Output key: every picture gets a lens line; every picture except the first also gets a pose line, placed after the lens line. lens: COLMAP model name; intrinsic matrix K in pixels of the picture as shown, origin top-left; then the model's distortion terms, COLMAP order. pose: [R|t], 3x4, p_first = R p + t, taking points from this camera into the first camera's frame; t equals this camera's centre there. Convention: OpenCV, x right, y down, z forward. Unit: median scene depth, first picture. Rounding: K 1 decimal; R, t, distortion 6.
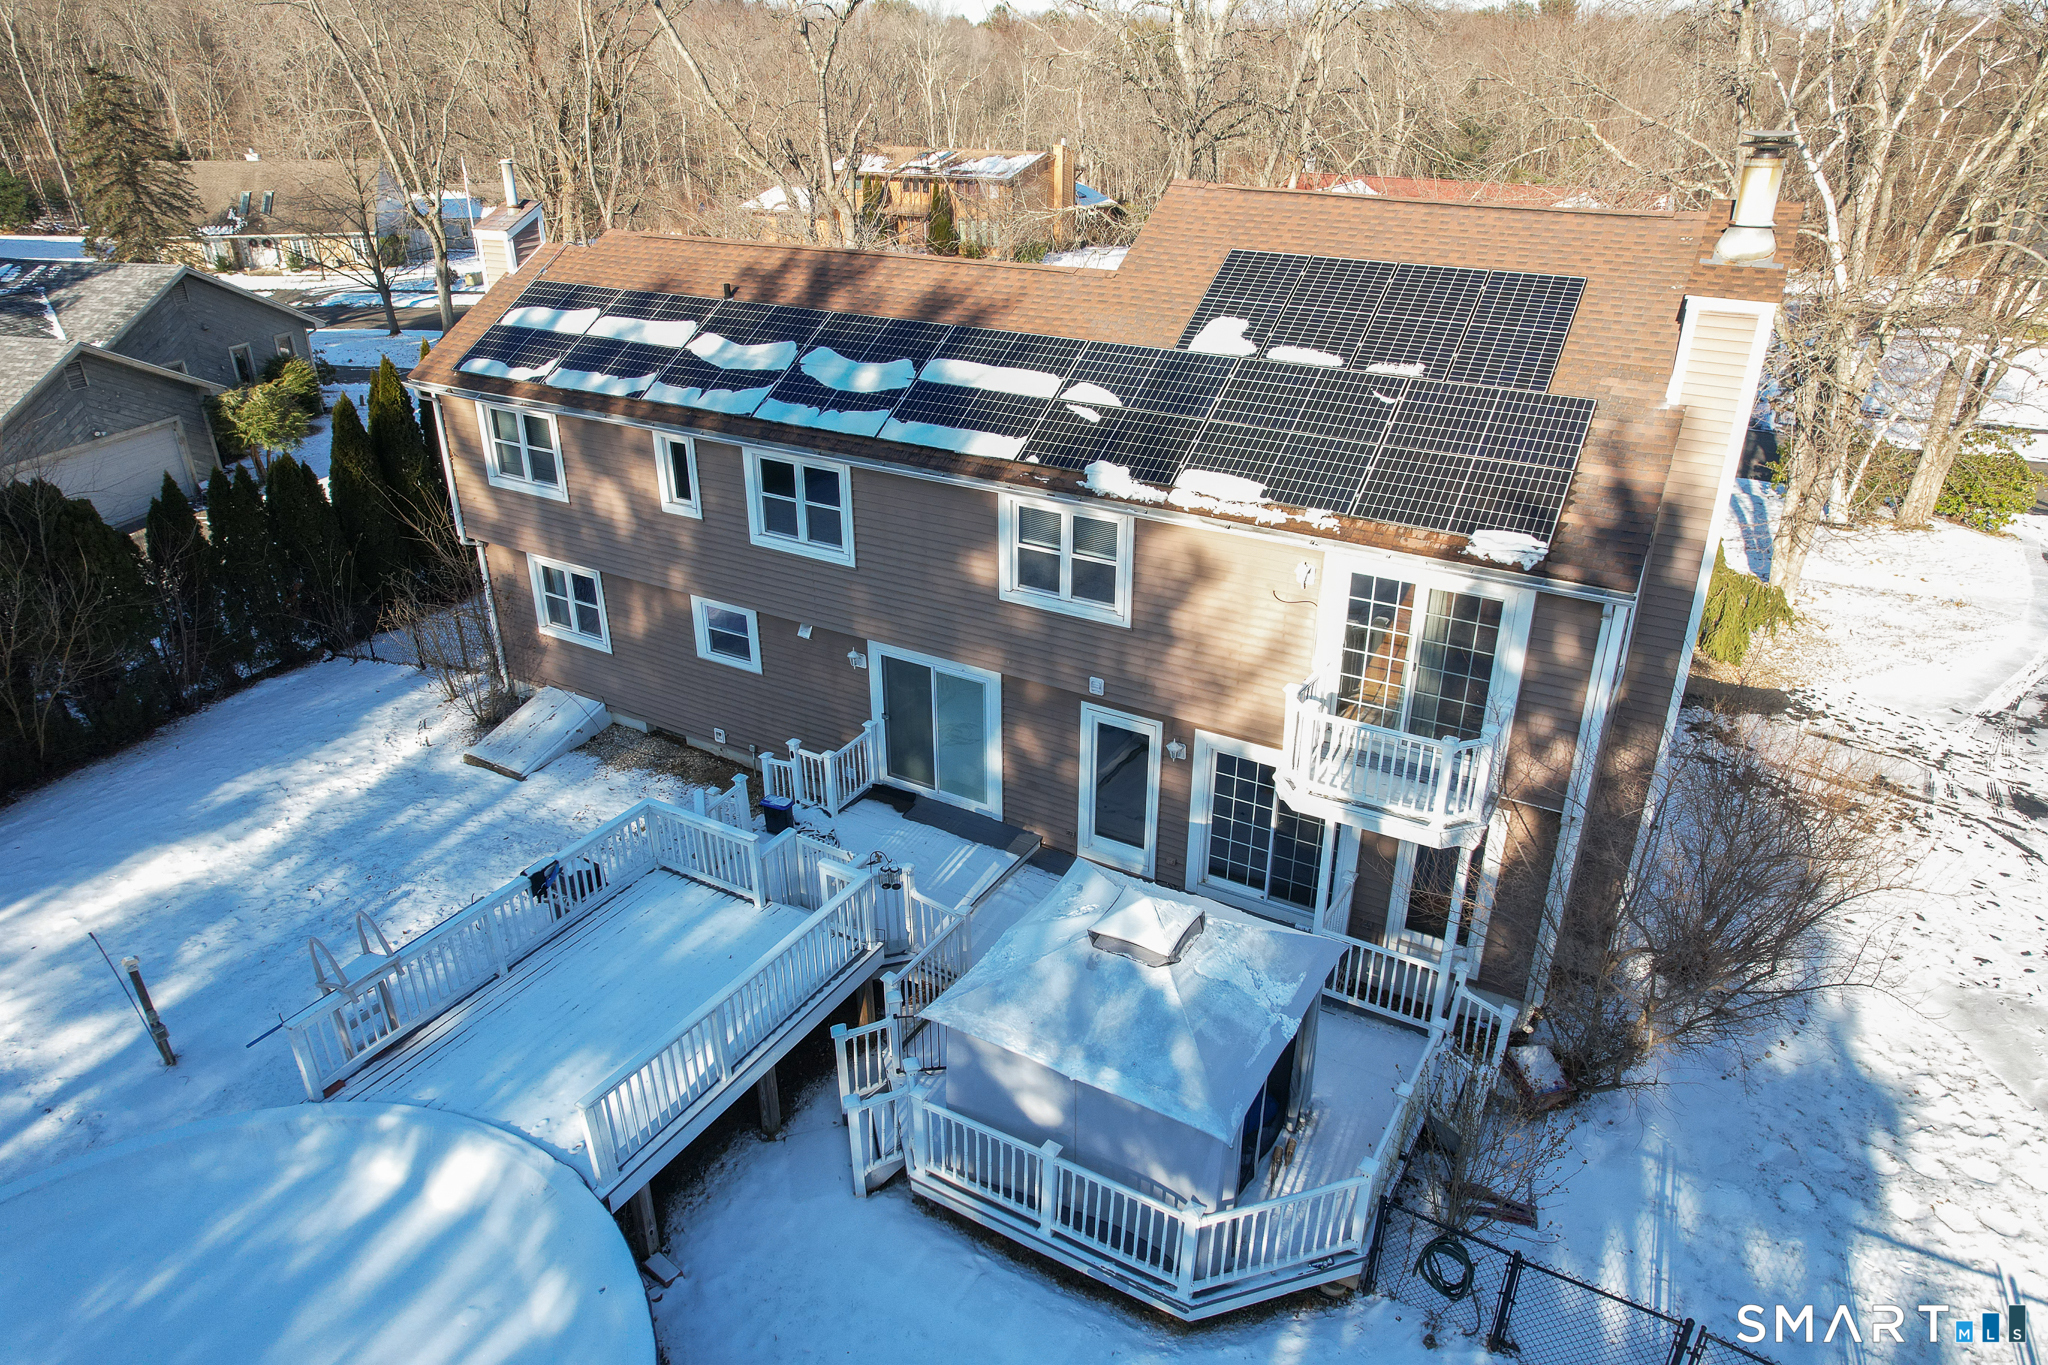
lens RADIAL K [[1304.2, 0, 1008.1], [0, 1304.2, 694.4], [0, 0, 1]] dist [-0.040766, 0.000173]
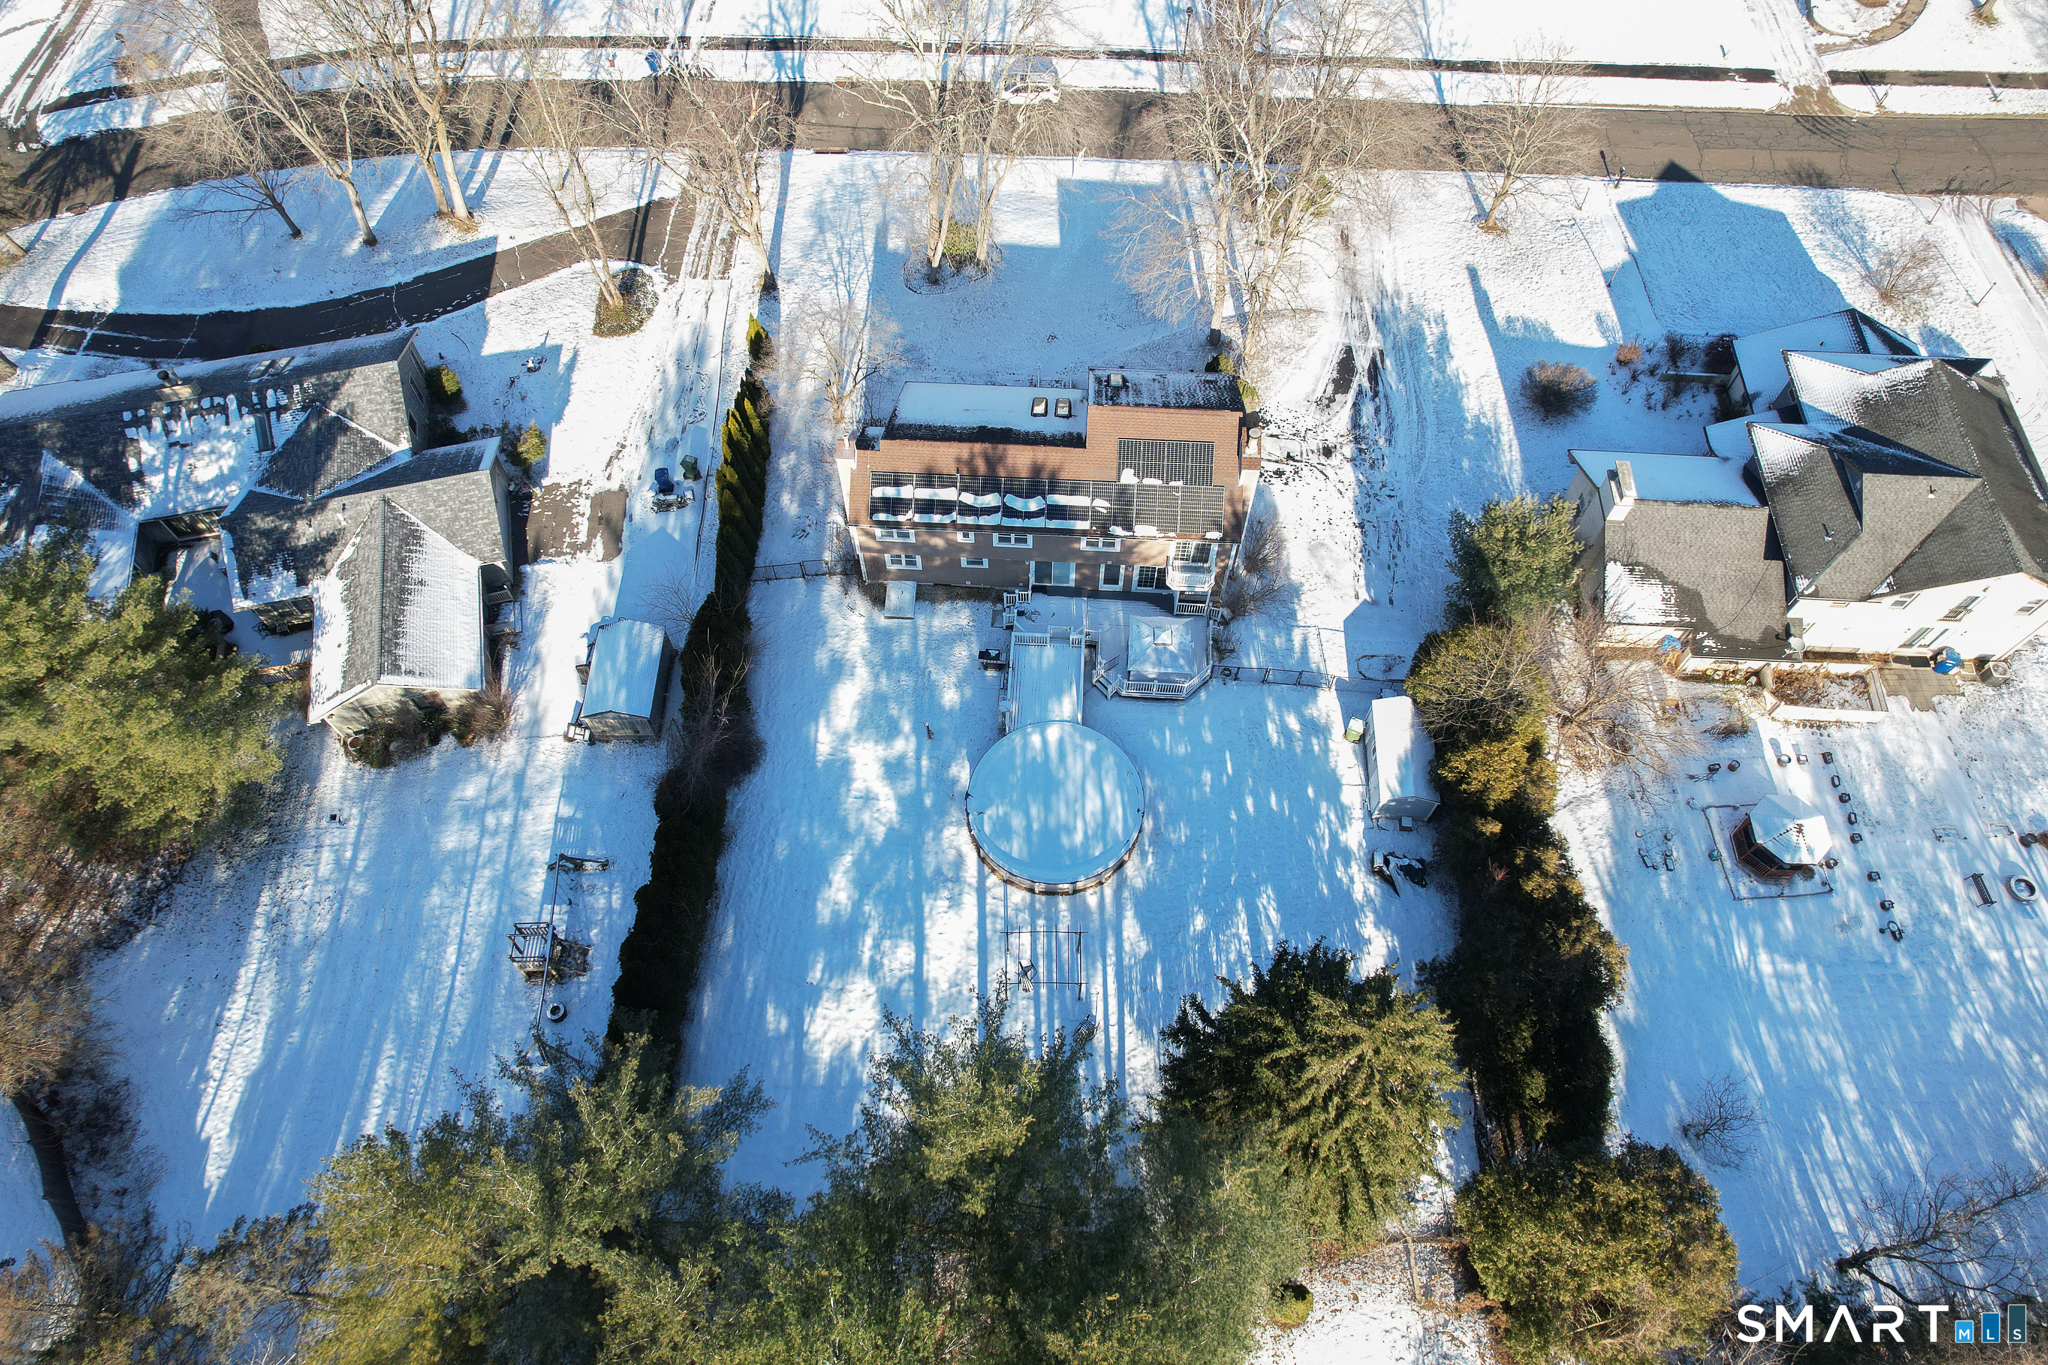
lens RADIAL K [[1304.2, 0, 1008.1], [0, 1304.2, 694.4], [0, 0, 1]] dist [-0.040766, 0.000173]
pose [[0.889370, -0.399793, 0.221779, -1.190741], [0.210860, 0.789112, 0.576923, -1.953269], [-0.405658, -0.466334, 0.786113, -2.047324]]
